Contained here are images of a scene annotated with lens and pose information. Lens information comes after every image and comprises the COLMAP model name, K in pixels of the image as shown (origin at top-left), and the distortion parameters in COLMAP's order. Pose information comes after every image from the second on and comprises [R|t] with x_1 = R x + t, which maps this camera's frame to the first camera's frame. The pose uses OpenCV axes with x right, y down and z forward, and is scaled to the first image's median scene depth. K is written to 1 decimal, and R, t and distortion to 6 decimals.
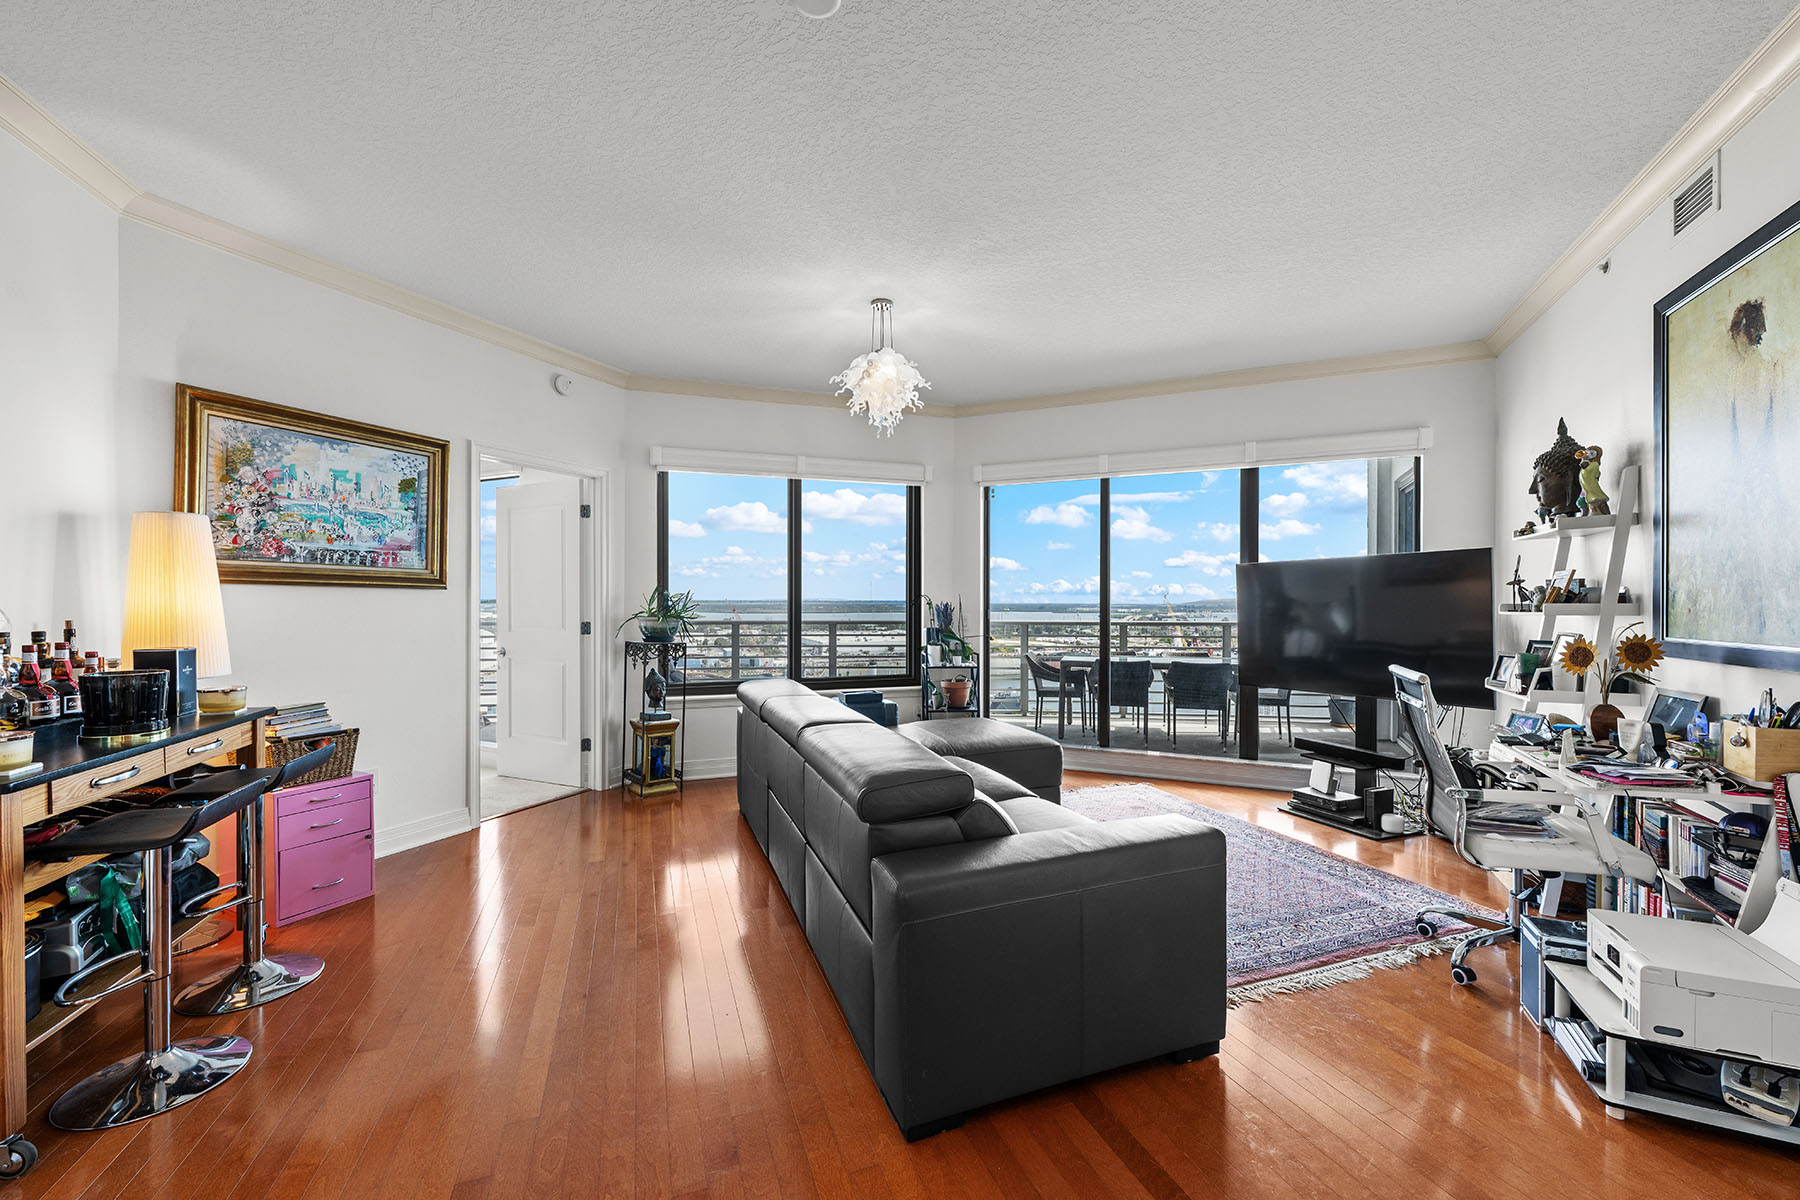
lens RADIAL K [[719.1, 0, 903.0], [0, 719.1, 601.9], [0, 0, 1]] dist [0.000379, 0.000627]
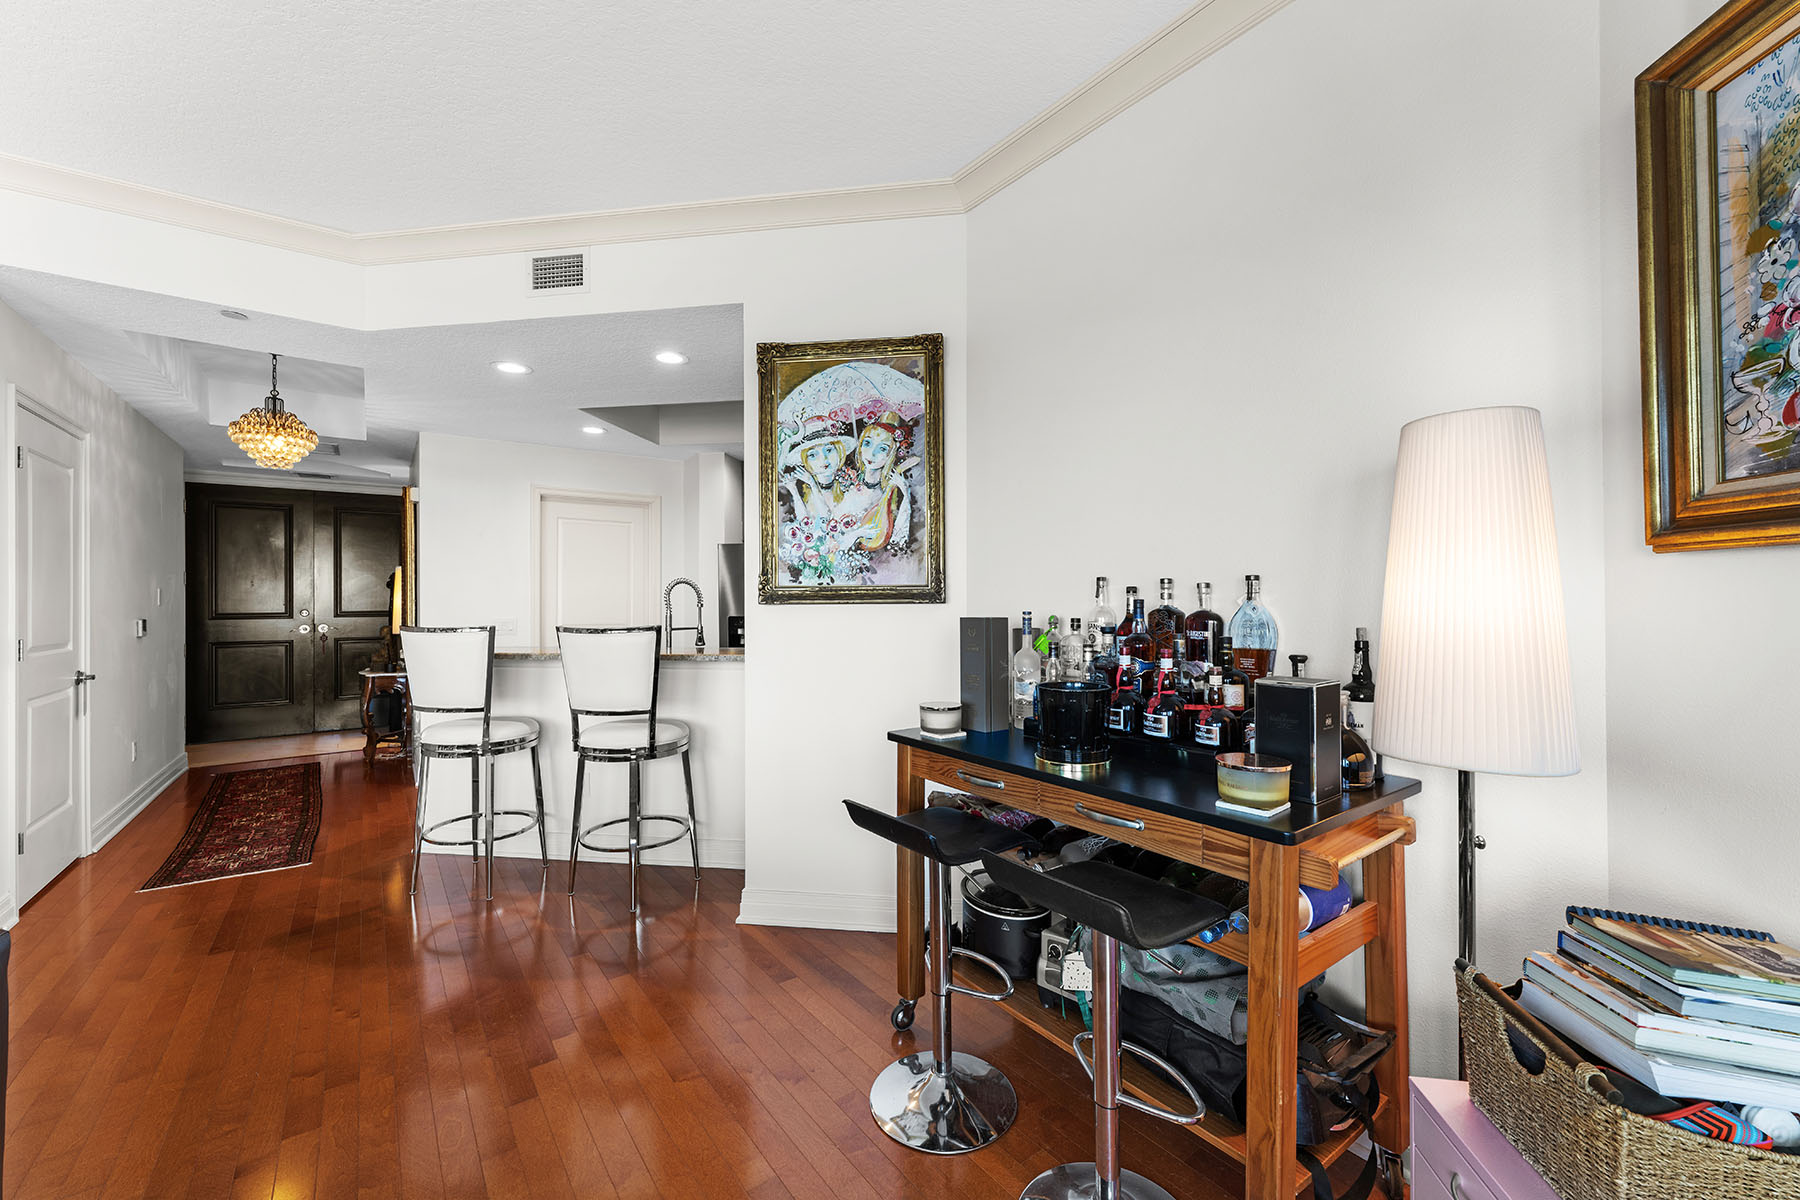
lens RADIAL K [[719.1, 0, 899.1], [0, 719.1, 597.0], [0, 0, 1]] dist [0.000379, 0.000627]
pose [[-0.958730, 0.003686, -0.284293, -0.366303], [0.004717, 0.999985, -0.002944, -0.001546], [0.284278, -0.004163, -0.958733, 0.984256]]
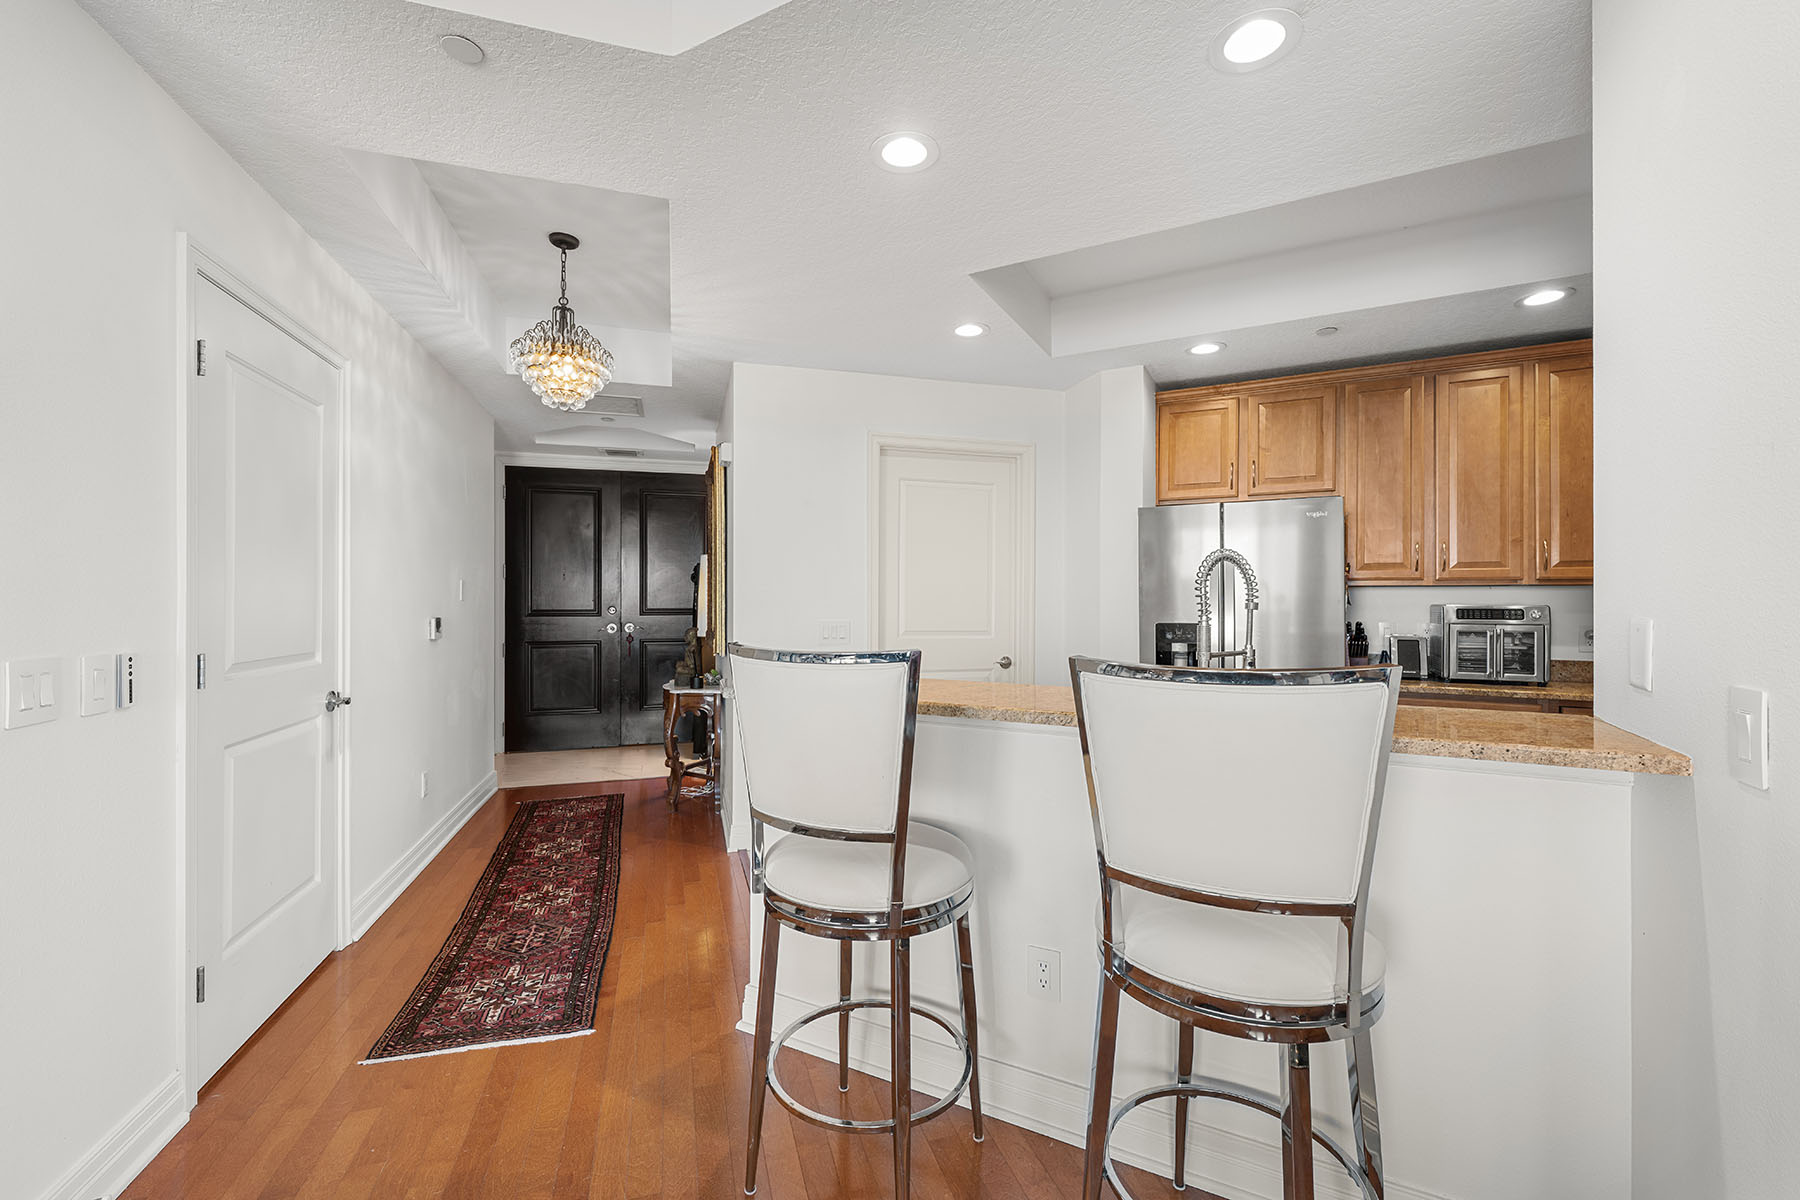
lens RADIAL K [[719.1, 0, 894.1], [0, 719.1, 596.6], [0, 0, 1]] dist [0.000379, 0.000627]
pose [[-0.998910, -0.000665, 0.046679, -0.156348], [-0.000800, 0.999996, -0.002875, 0.000266], [-0.046677, -0.002910, -0.998906, 0.413484]]
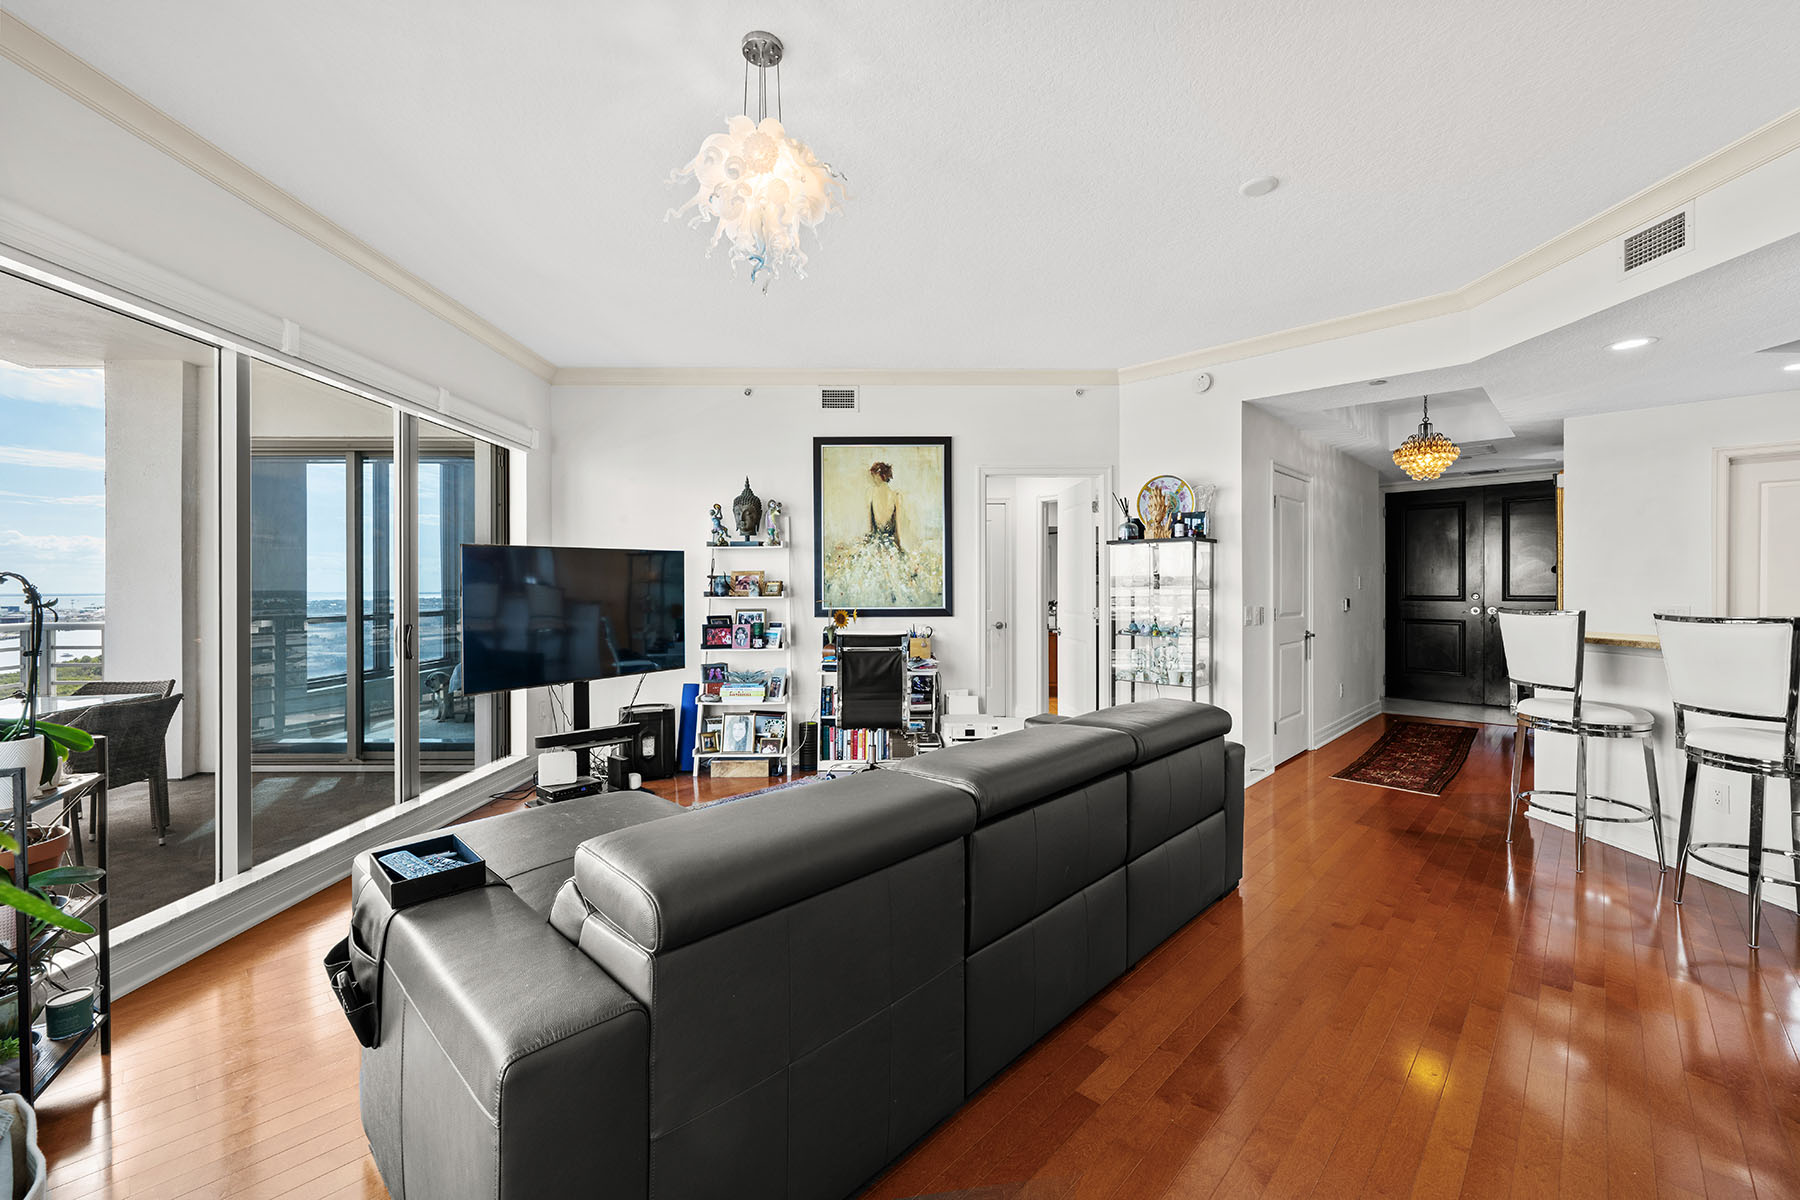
lens RADIAL K [[719.1, 0, 896.0], [0, 719.1, 594.7], [0, 0, 1]] dist [0.000379, 0.000627]
pose [[-0.427446, -0.006329, 0.904019, -0.579561], [0.003825, 0.999954, 0.008810, -0.002516], [-0.904033, 0.007223, -0.427402, 1.168043]]
